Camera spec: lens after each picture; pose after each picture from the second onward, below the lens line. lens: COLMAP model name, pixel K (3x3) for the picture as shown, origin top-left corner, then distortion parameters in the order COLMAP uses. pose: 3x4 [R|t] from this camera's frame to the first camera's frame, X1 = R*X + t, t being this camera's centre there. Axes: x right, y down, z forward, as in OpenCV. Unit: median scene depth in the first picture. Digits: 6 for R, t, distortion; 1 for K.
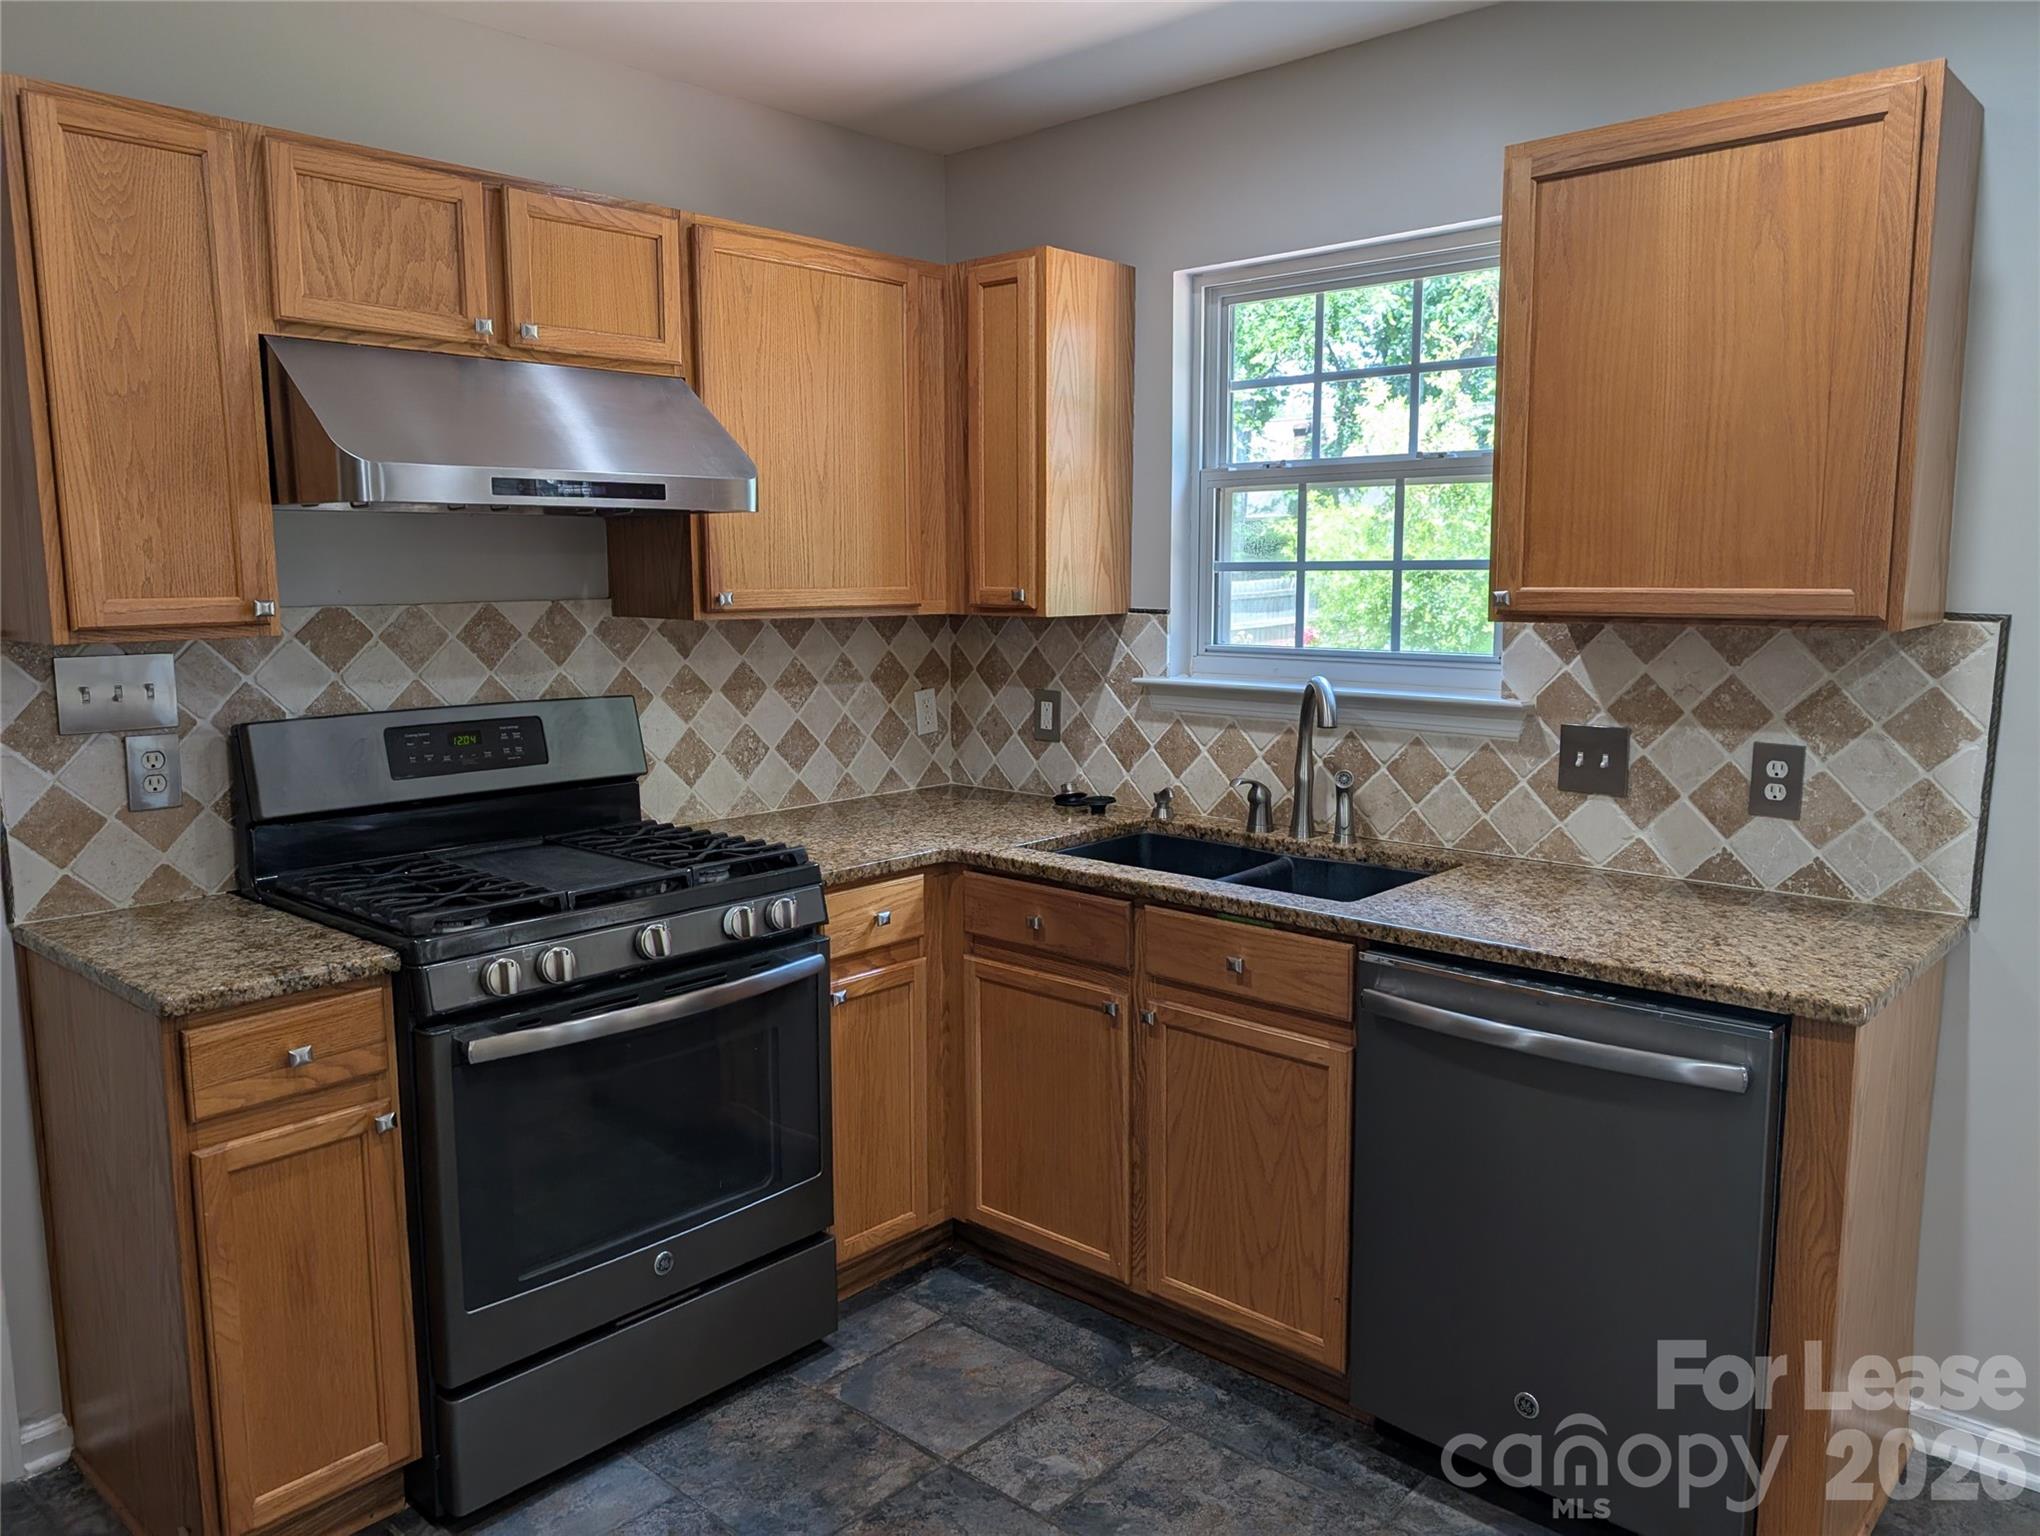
lens RADIAL K [[1462.5, 0, 1020.0], [0, 1462.5, 768.0], [0, 0, 1]] dist [0.021377, 0.004422]
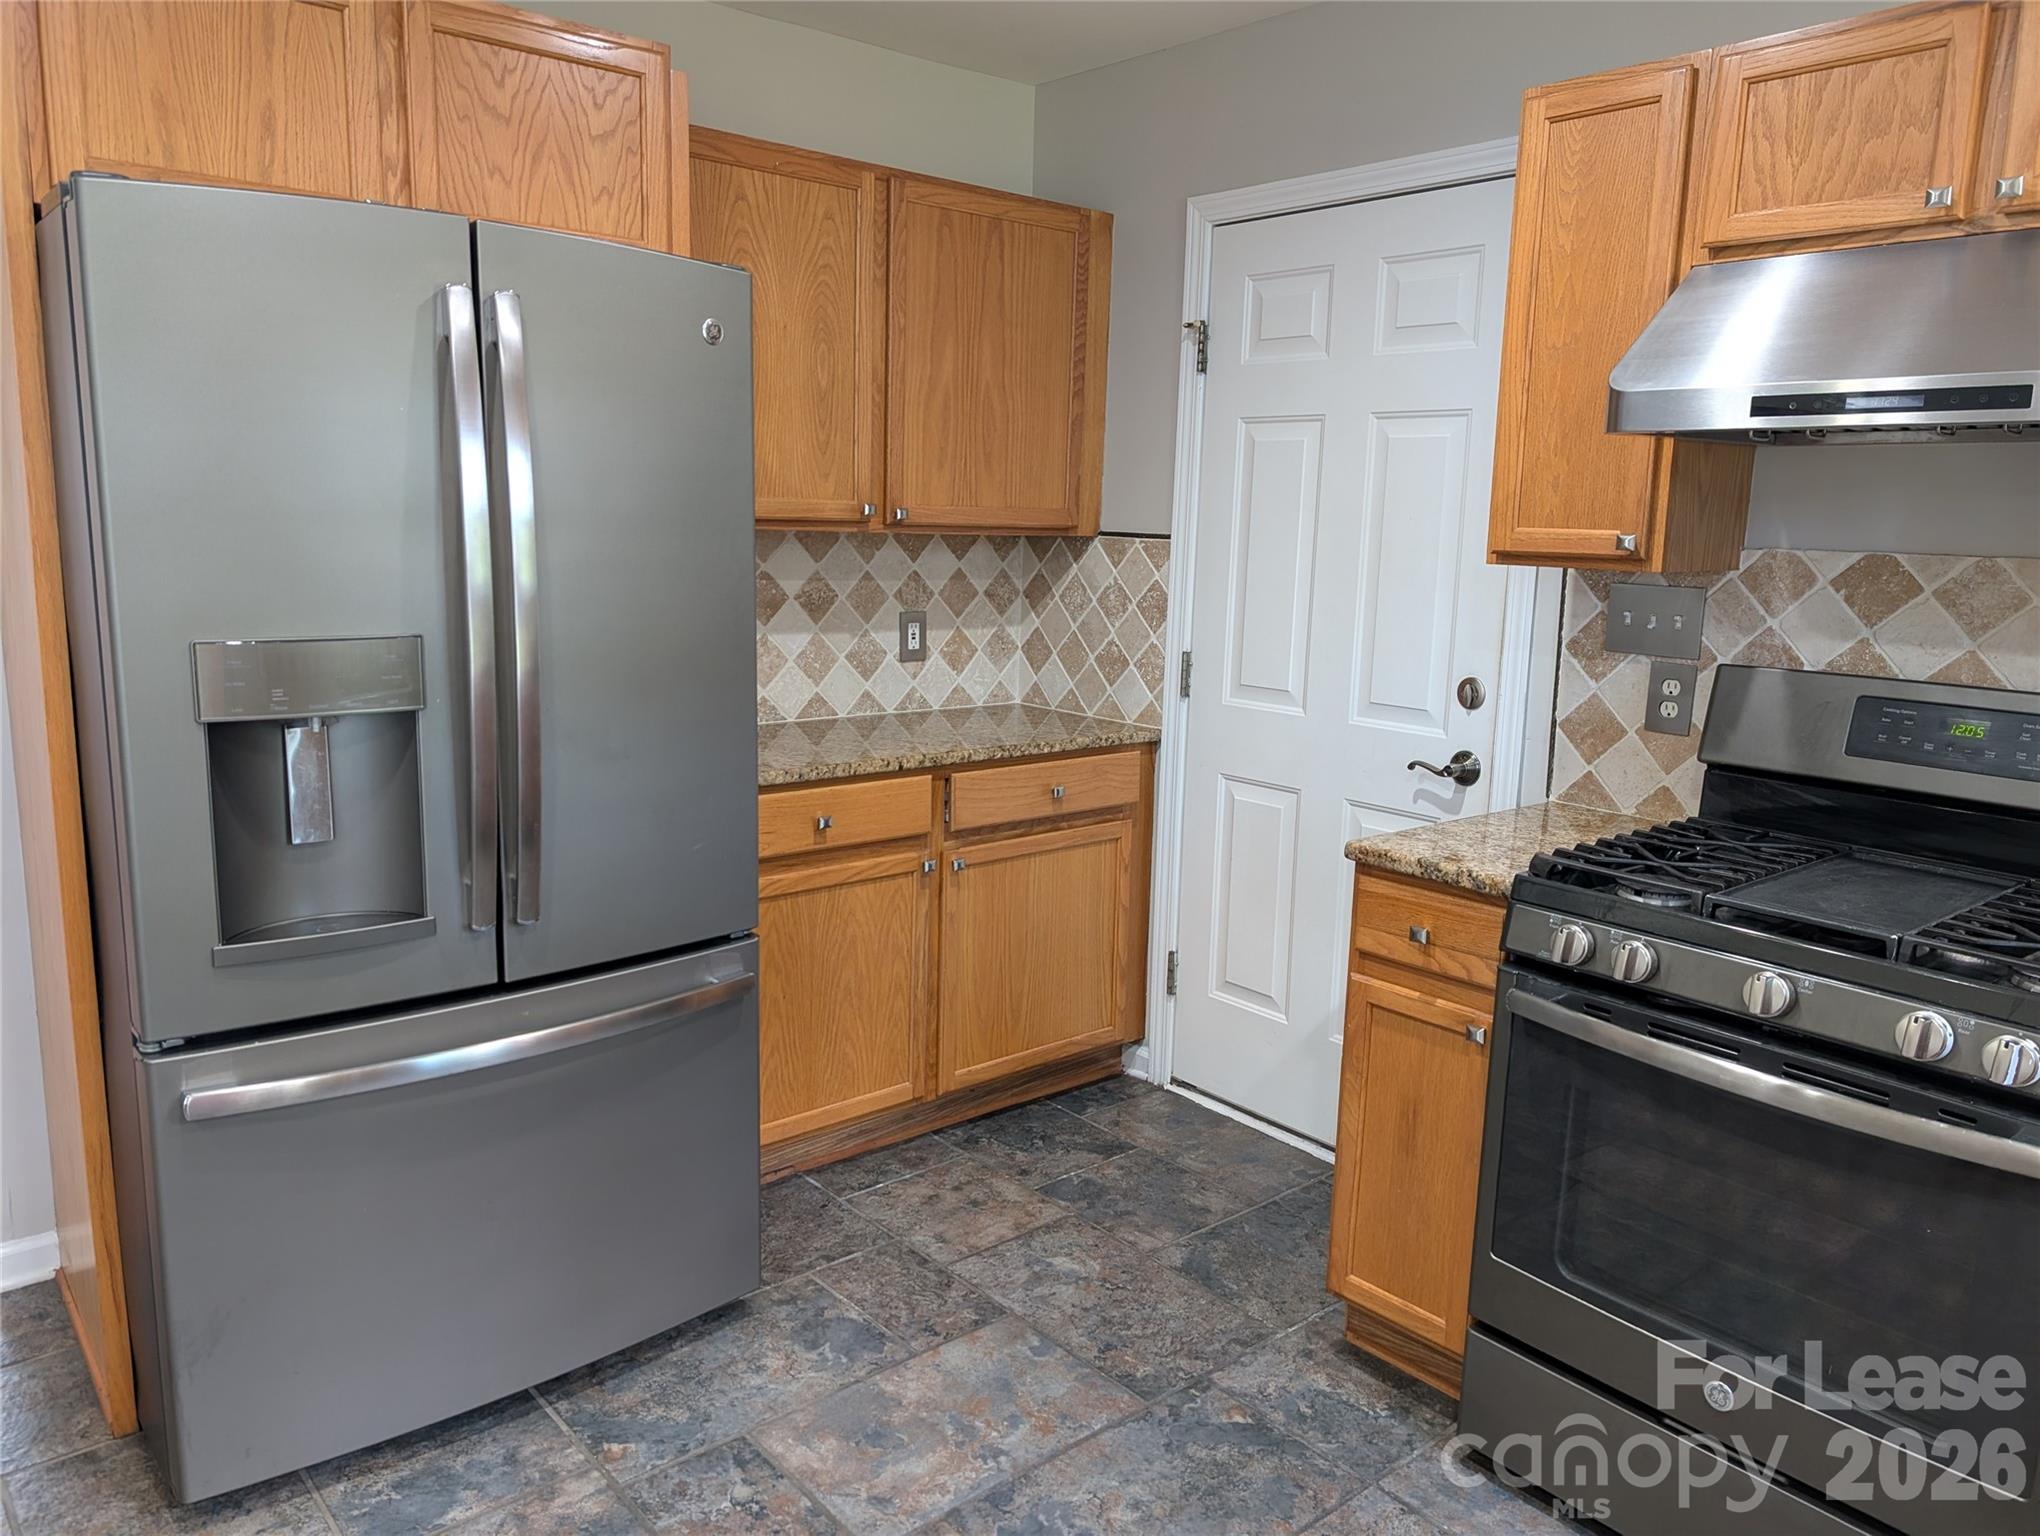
lens RADIAL K [[1445.9, 0, 1024.1], [0, 1445.9, 763.0], [0, 0, 1]] dist [0.042133, -0.066496]
pose [[-0.136120, 0.173883, -0.975313, 0.471467], [-0.158683, 0.967939, 0.194715, -0.076643], [0.977901, 0.181270, -0.104164, 0.614138]]
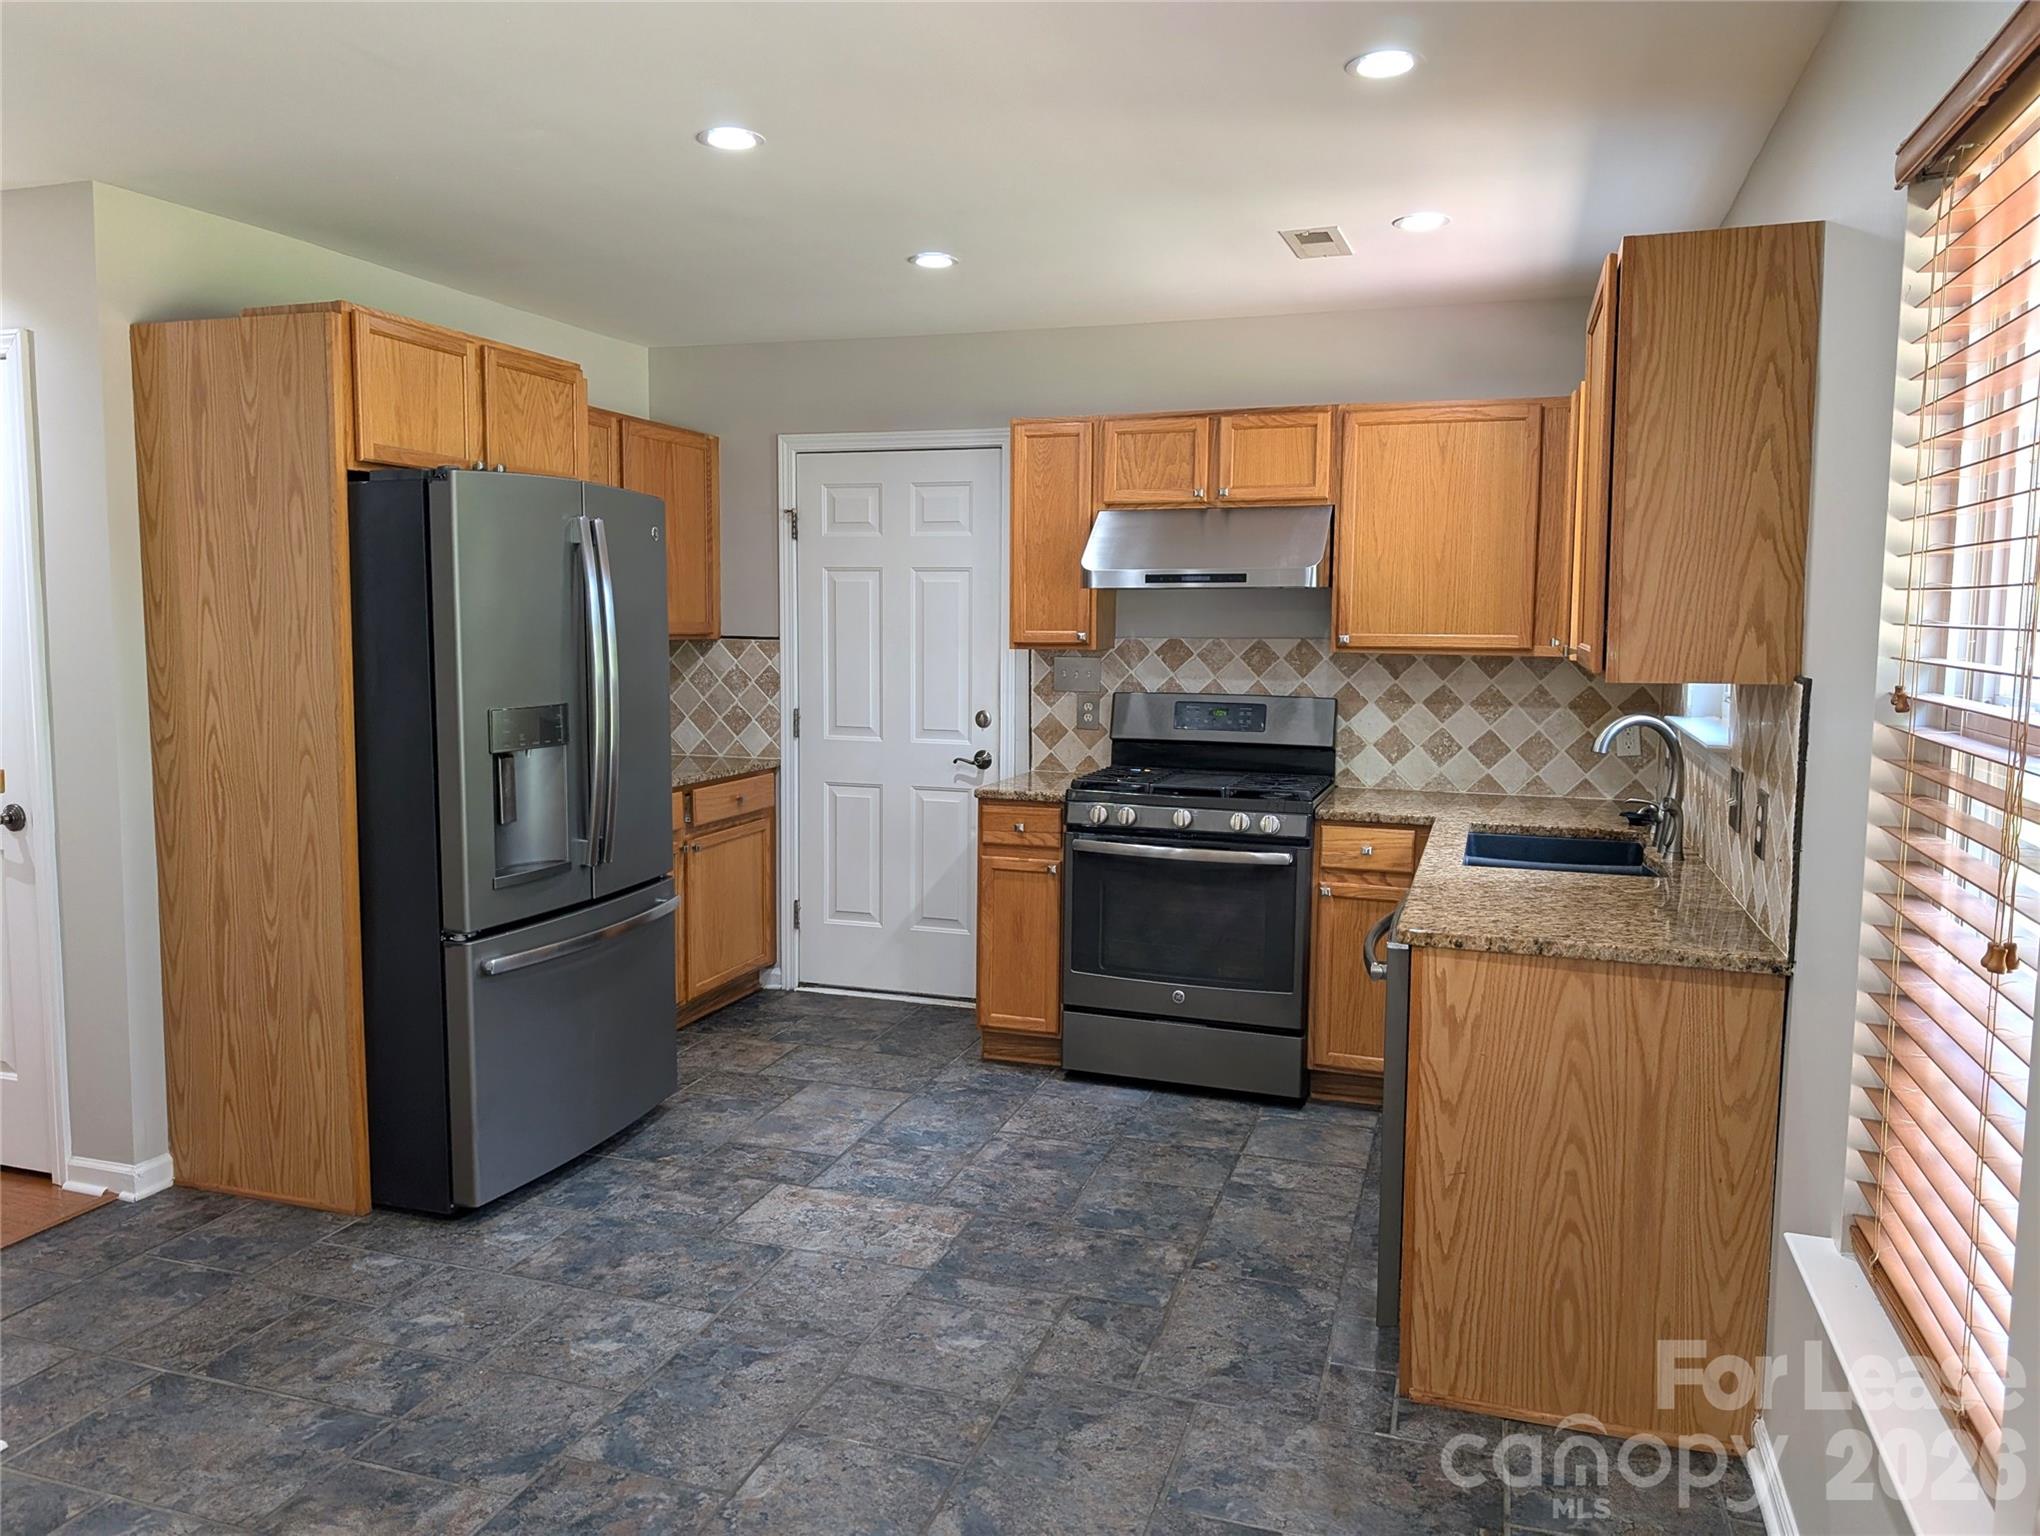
lens RADIAL K [[1445.9, 0, 1024.1], [0, 1445.9, 763.0], [0, 0, 1]] dist [0.042133, -0.066496]
pose [[0.408691, 0.100452, -0.907128, 1.201741], [-0.133950, 0.989763, 0.049254, -0.014085], [0.902790, 0.101380, 0.417963, 0.039501]]
